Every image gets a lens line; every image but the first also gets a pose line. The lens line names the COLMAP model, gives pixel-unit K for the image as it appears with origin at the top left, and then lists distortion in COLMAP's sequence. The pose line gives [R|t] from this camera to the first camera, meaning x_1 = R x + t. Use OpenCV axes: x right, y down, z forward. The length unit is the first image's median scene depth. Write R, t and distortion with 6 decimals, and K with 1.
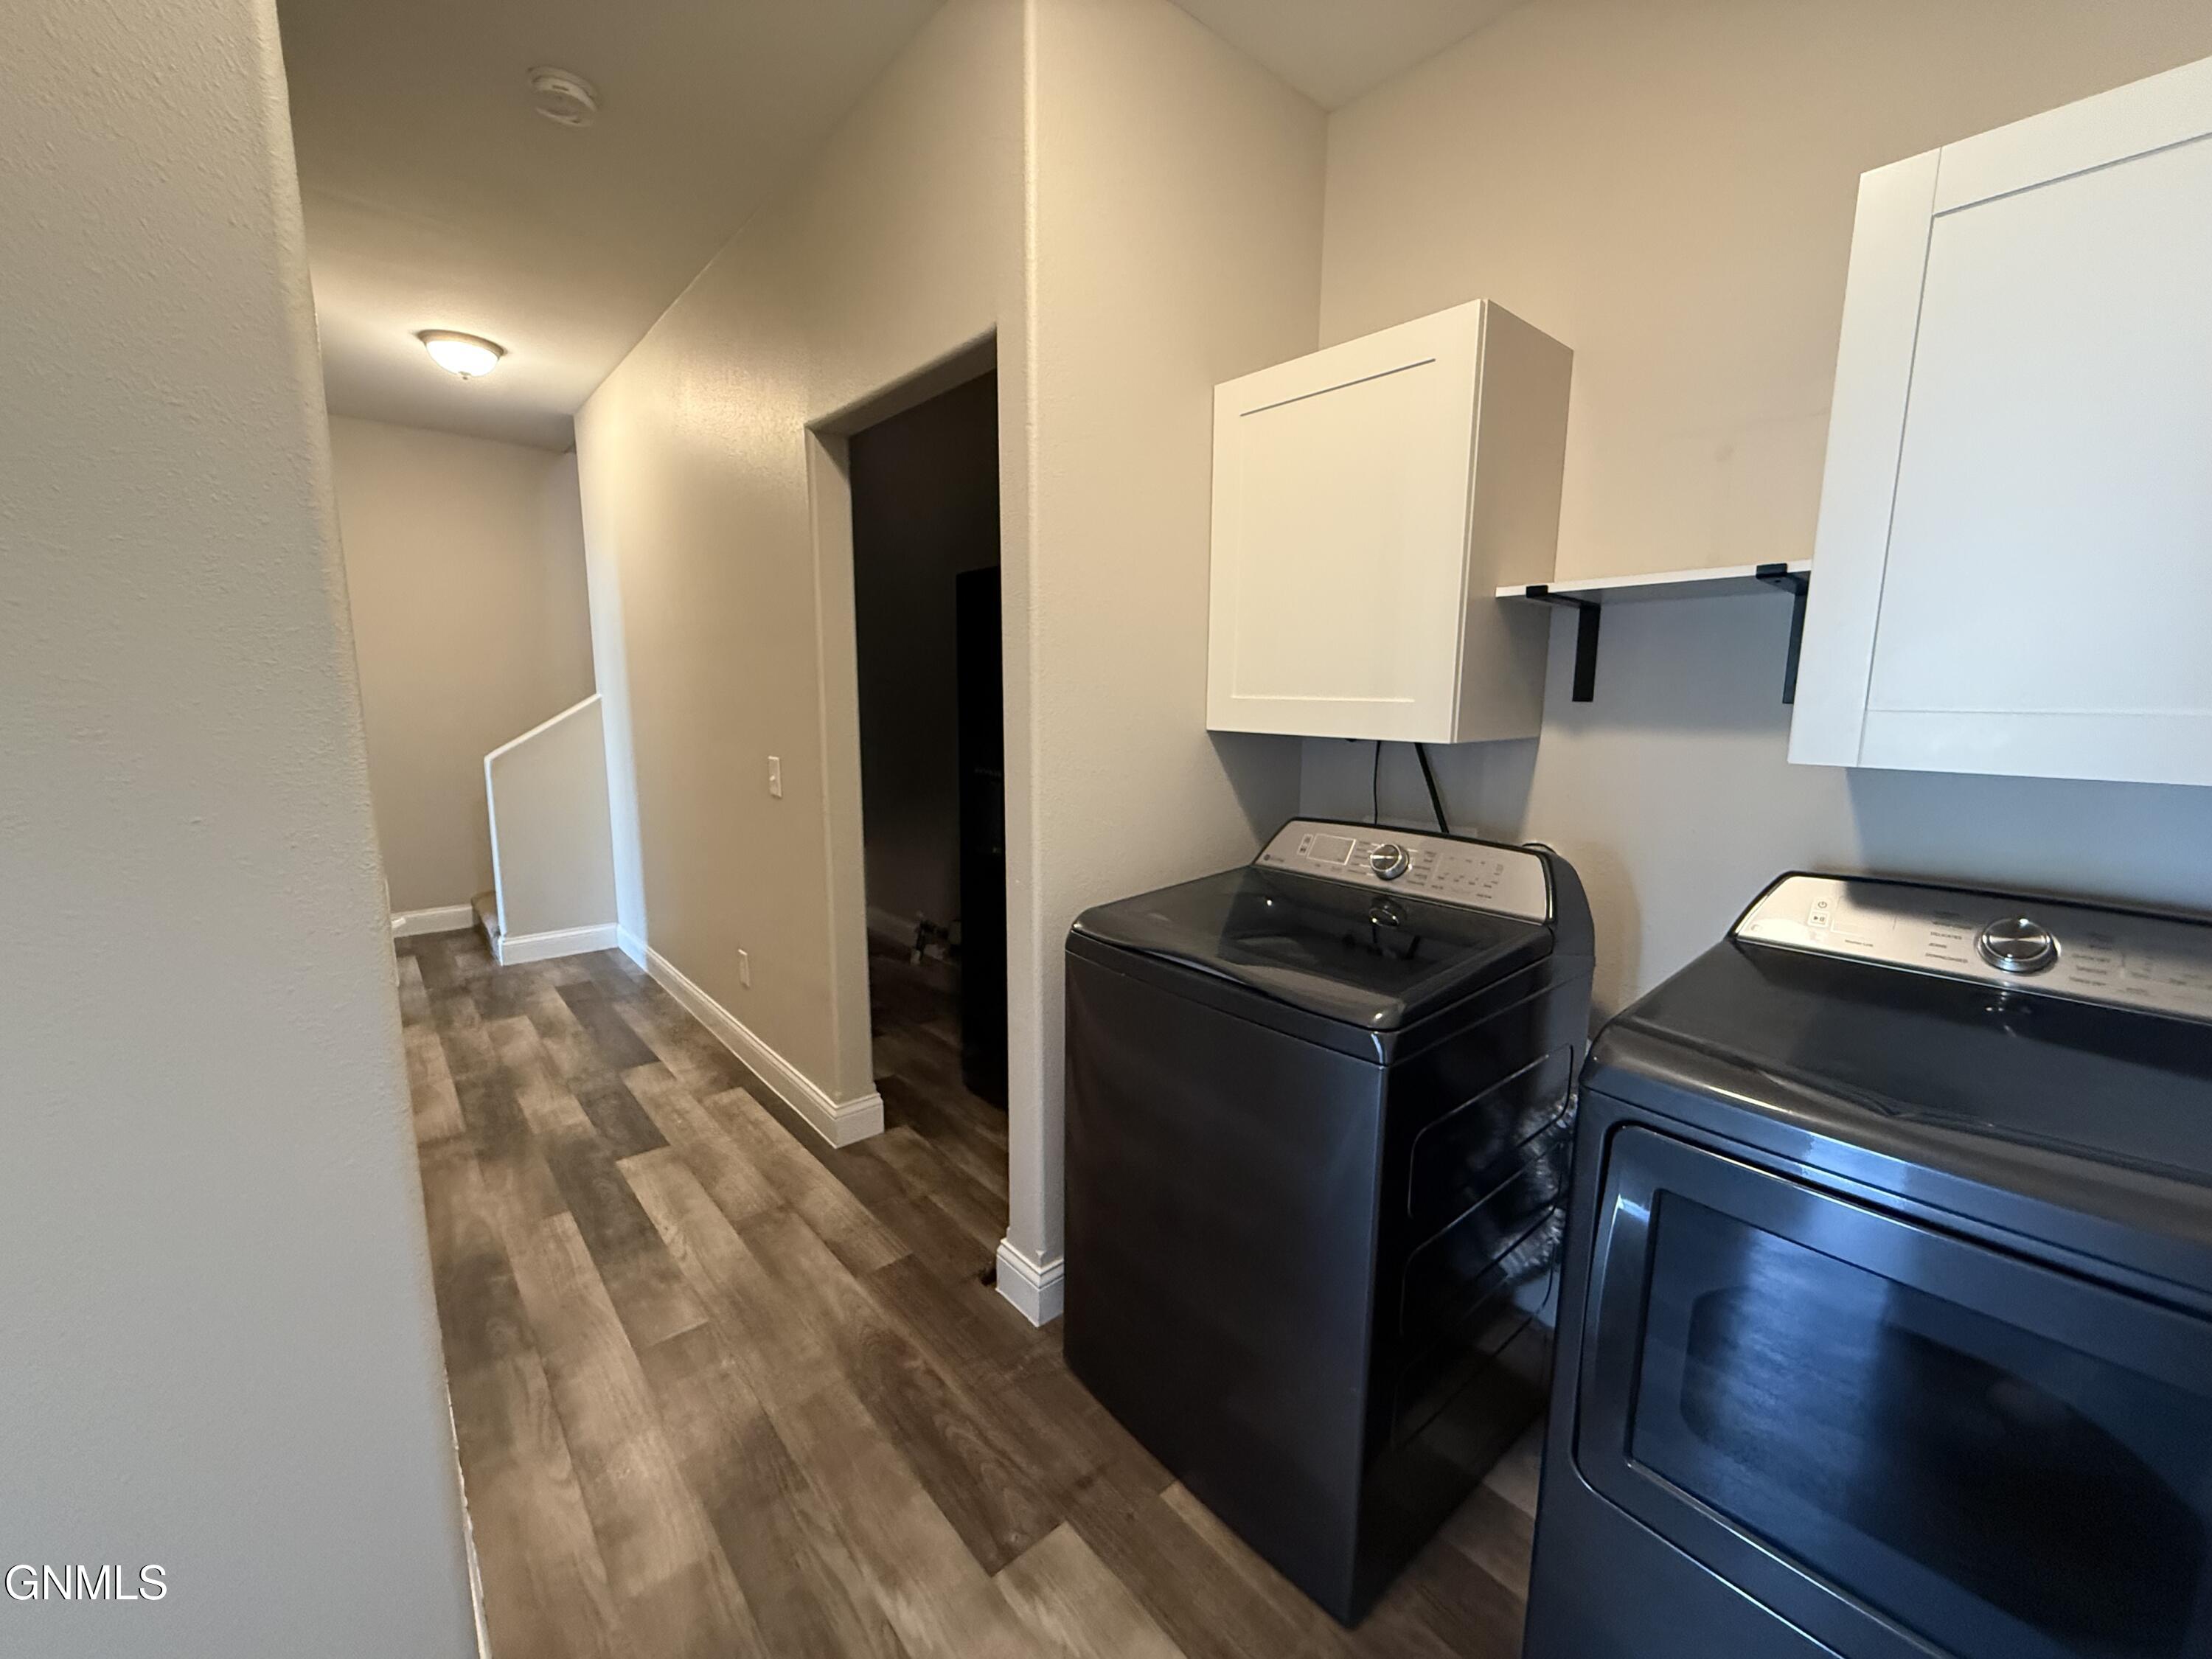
lens RADIAL K [[875.2, 0, 1105.8], [0, 875.2, 828.8], [0, 0, 1]] dist [0.001359, 0.000444]
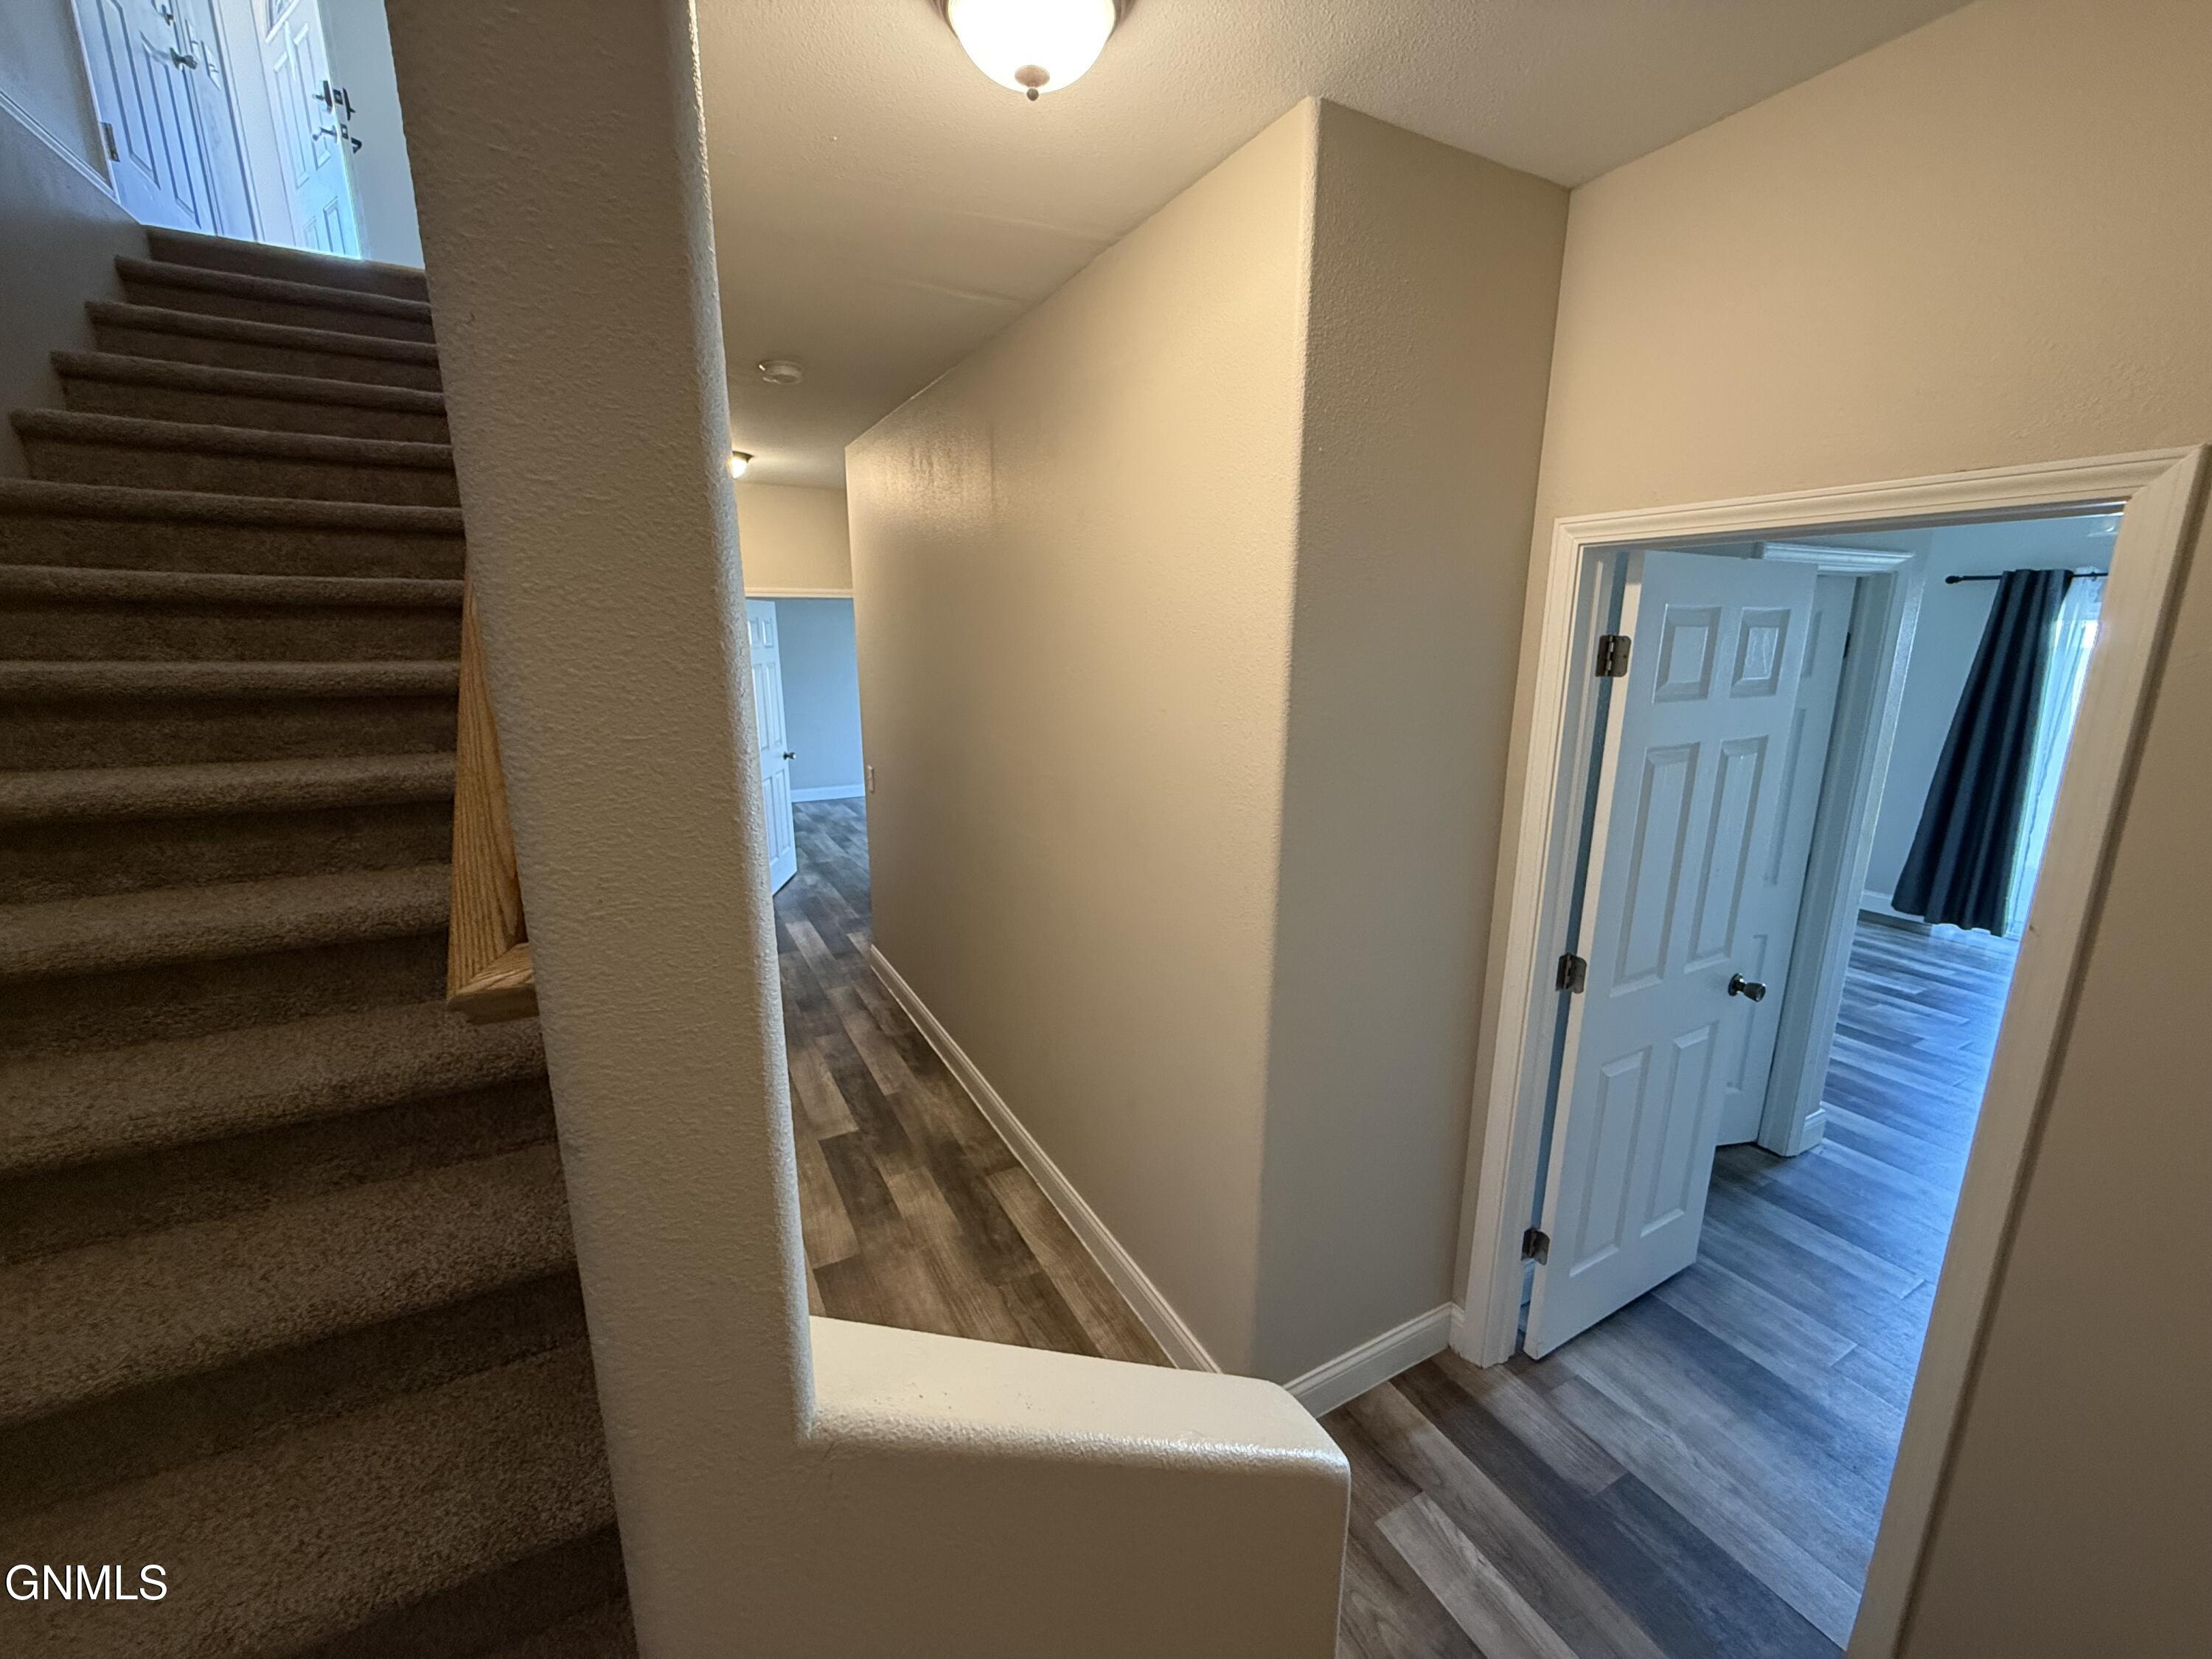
lens RADIAL K [[875.2, 0, 1102.8], [0, 875.2, 842.0], [0, 0, 1]] dist [0.001359, 0.000444]
pose [[-0.976277, -0.056752, 0.208956, -1.212591], [0.027102, 0.925423, 0.377966, -0.515516], [-0.214823, 0.374662, -0.901931, 2.021809]]
